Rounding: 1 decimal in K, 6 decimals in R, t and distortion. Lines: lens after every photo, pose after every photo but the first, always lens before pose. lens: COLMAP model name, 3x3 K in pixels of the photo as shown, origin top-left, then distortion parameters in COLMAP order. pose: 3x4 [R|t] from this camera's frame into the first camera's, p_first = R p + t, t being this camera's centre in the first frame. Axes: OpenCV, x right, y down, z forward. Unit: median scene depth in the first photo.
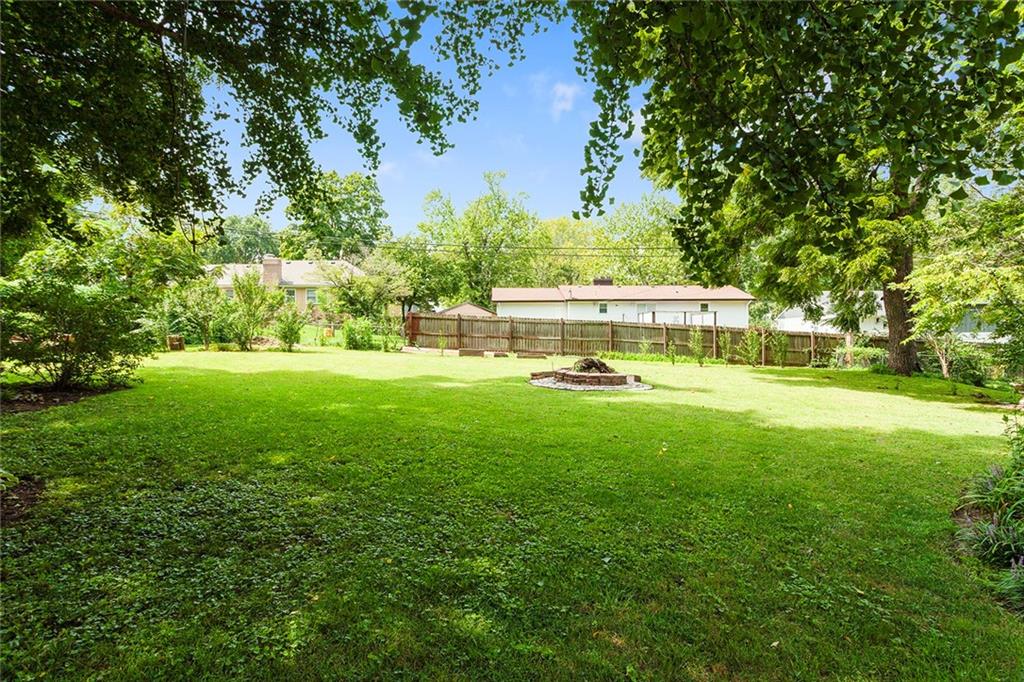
lens RADIAL K [[495.6, 0, 512.0], [0, 495.6, 341.0], [0, 0, 1]] dist [0.000469, 0.000053]
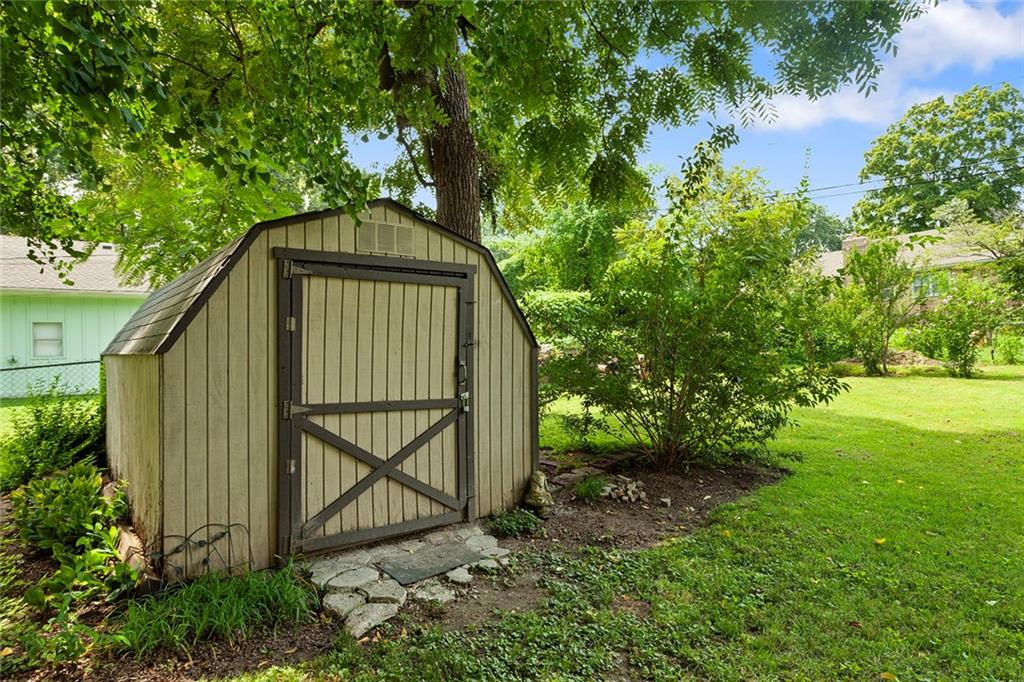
lens RADIAL K [[590.8, 0, 512.0], [0, 590.8, 341.0], [0, 0, 1]] dist [0.000091, 0.000040]
pose [[0.589834, -0.046622, -0.806177, -0.216177], [0.029991, 0.998908, -0.035825, -0.009123], [0.806967, -0.003047, 0.590588, 0.216950]]
